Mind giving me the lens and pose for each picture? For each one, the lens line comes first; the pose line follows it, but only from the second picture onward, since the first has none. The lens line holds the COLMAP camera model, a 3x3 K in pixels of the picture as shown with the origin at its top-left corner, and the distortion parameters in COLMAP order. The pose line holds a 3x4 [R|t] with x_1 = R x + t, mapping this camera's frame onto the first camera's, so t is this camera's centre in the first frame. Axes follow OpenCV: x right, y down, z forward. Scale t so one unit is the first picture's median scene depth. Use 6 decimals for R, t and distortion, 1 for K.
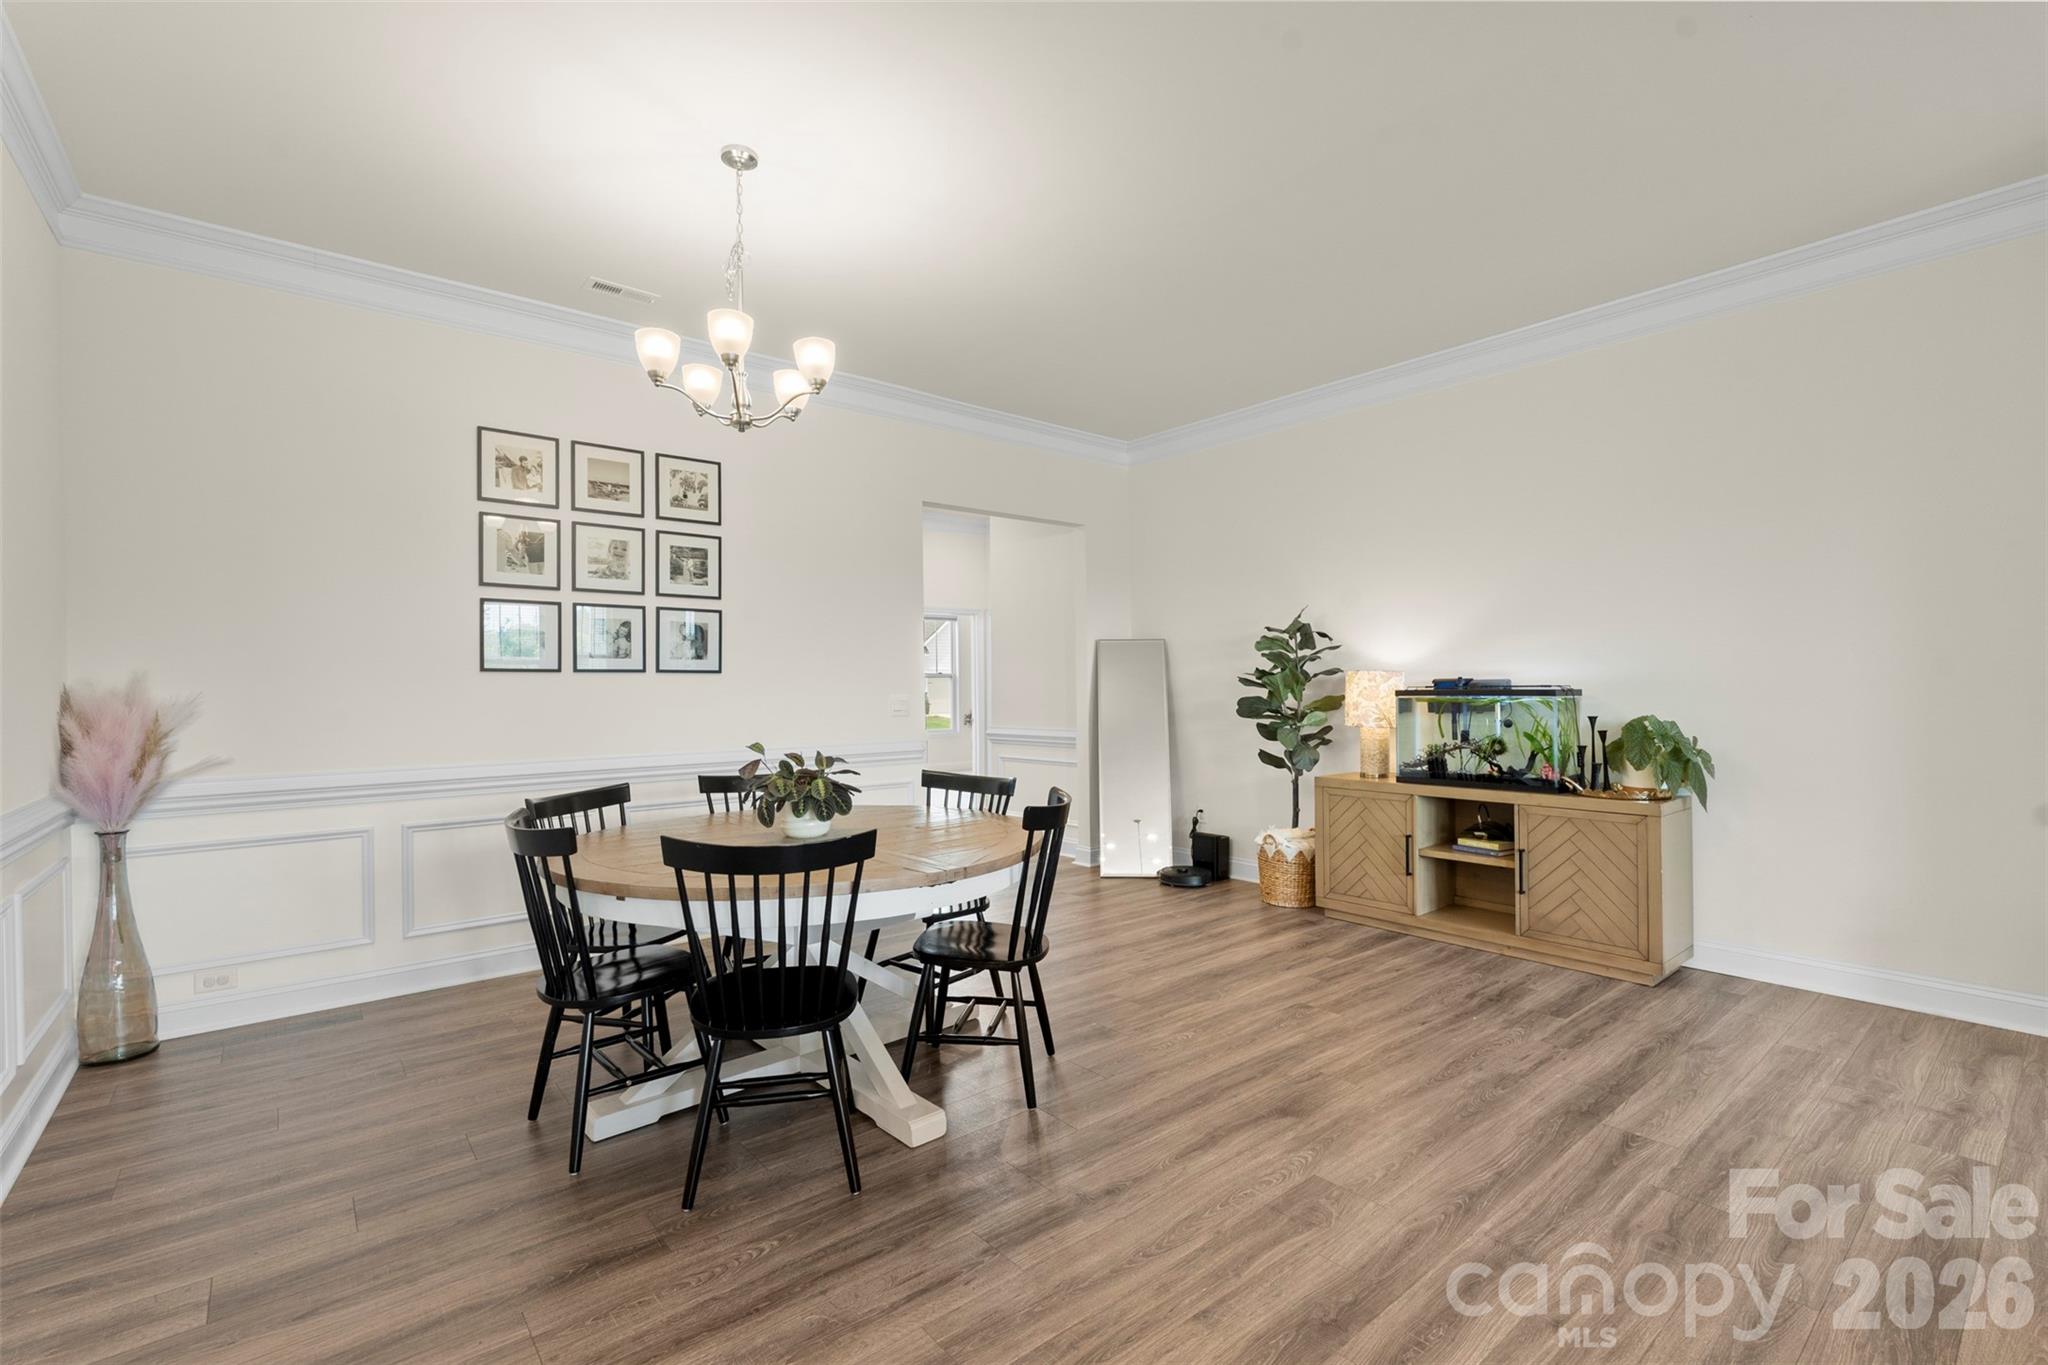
lens RADIAL K [[905.0, 0, 1021.3], [0, 905.0, 677.5], [0, 0, 1]] dist [-0.002312, -0.000480]
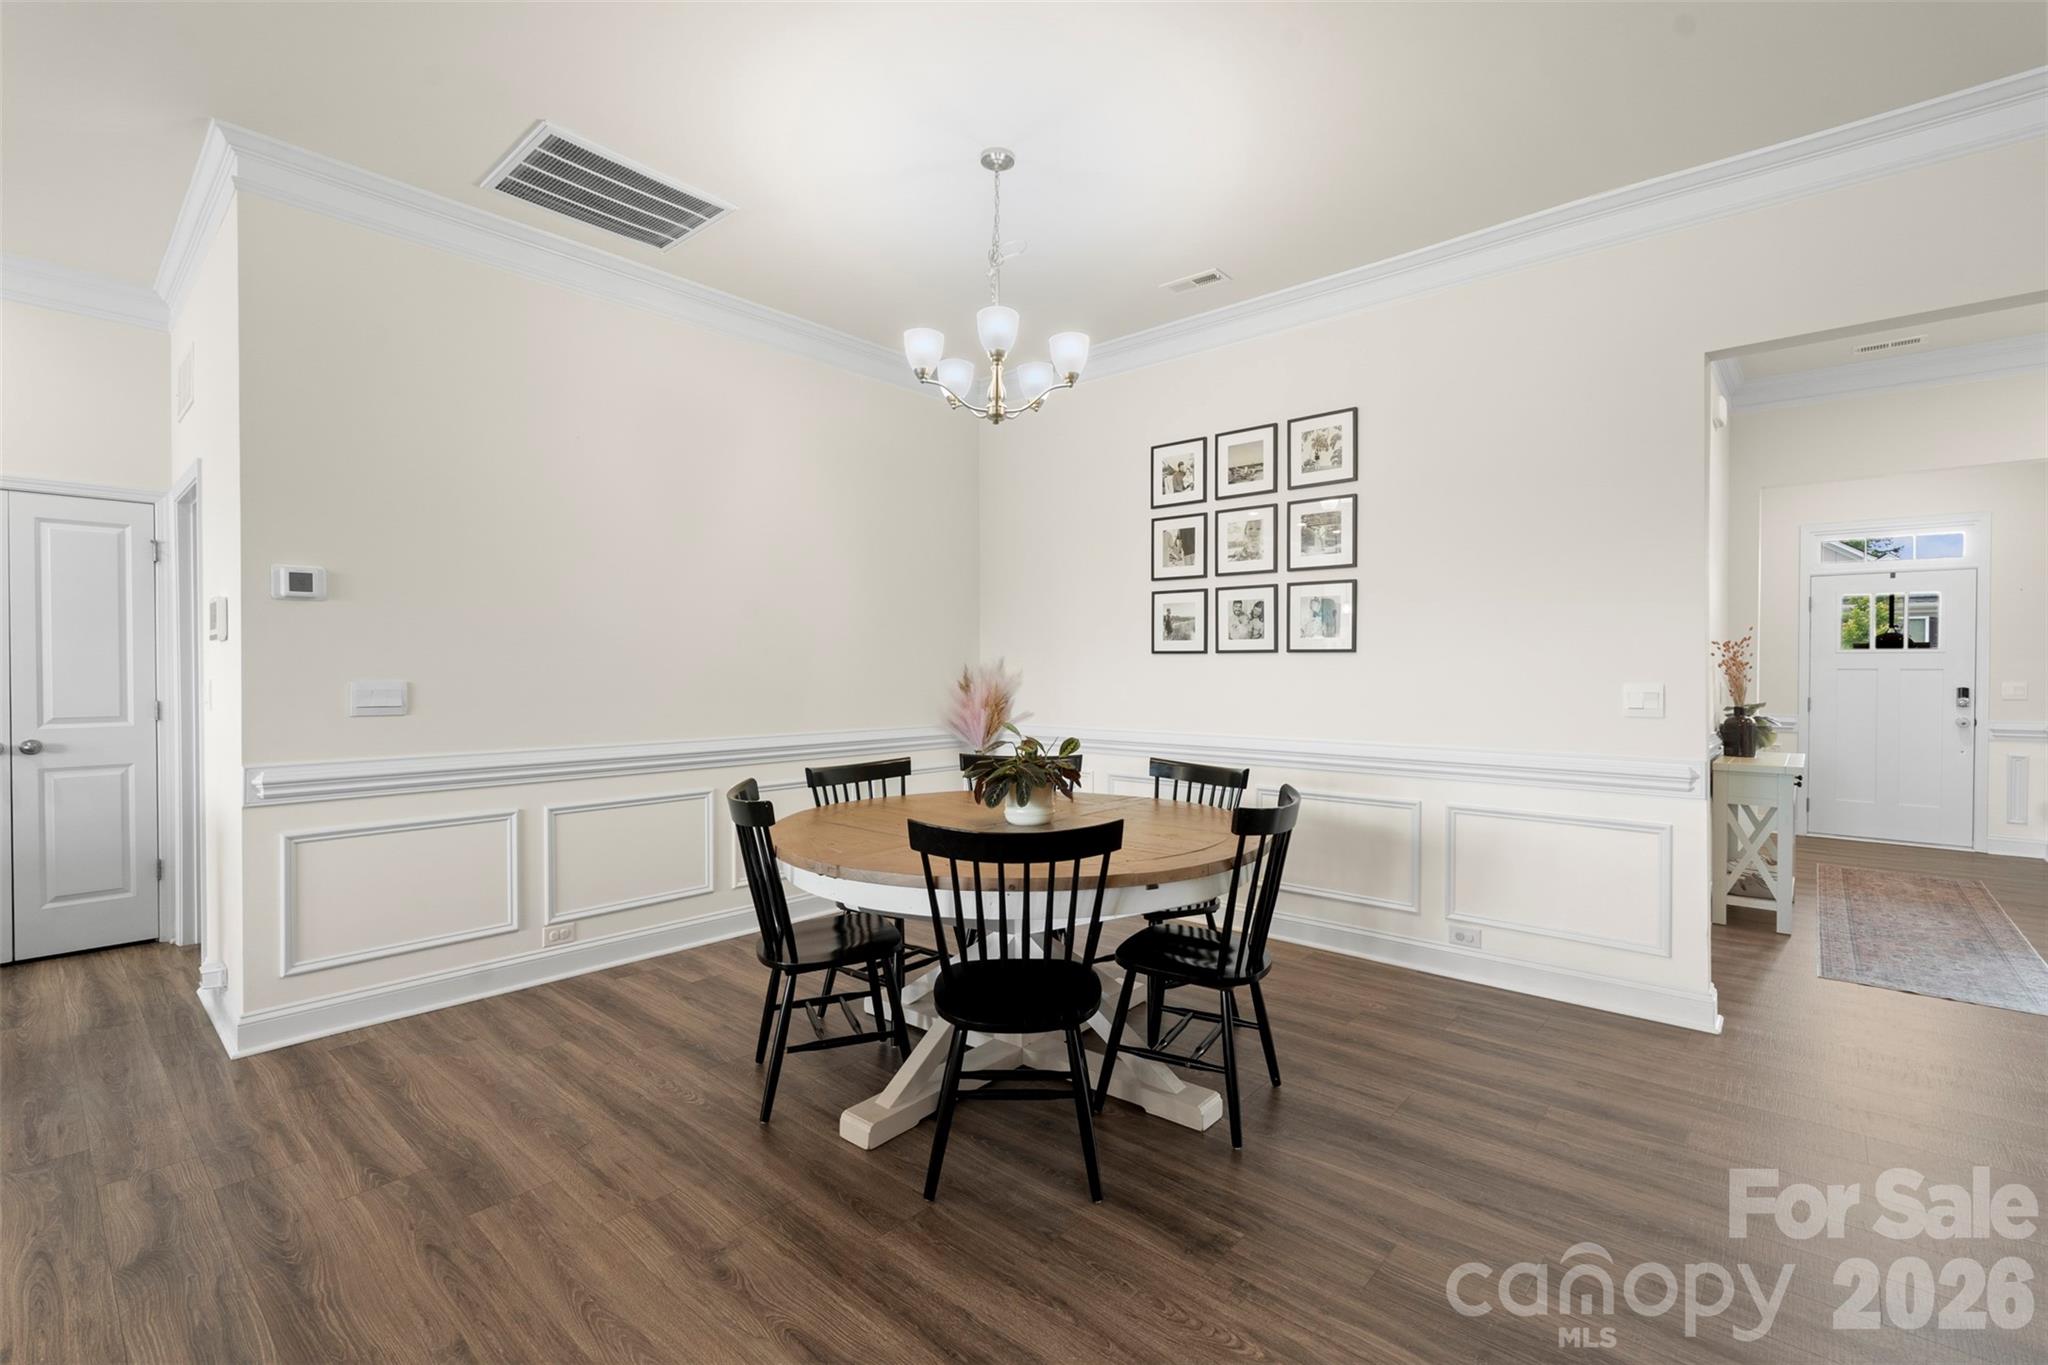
lens RADIAL K [[905.0, 0, 1021.3], [0, 905.0, 677.5], [0, 0, 1]] dist [-0.002312, -0.000480]
pose [[0.162830, 0.014990, -0.986540, 0.499109], [0.005259, 0.999857, 0.016060, 0.004083], [0.986640, -0.007804, 0.162728, 0.582092]]
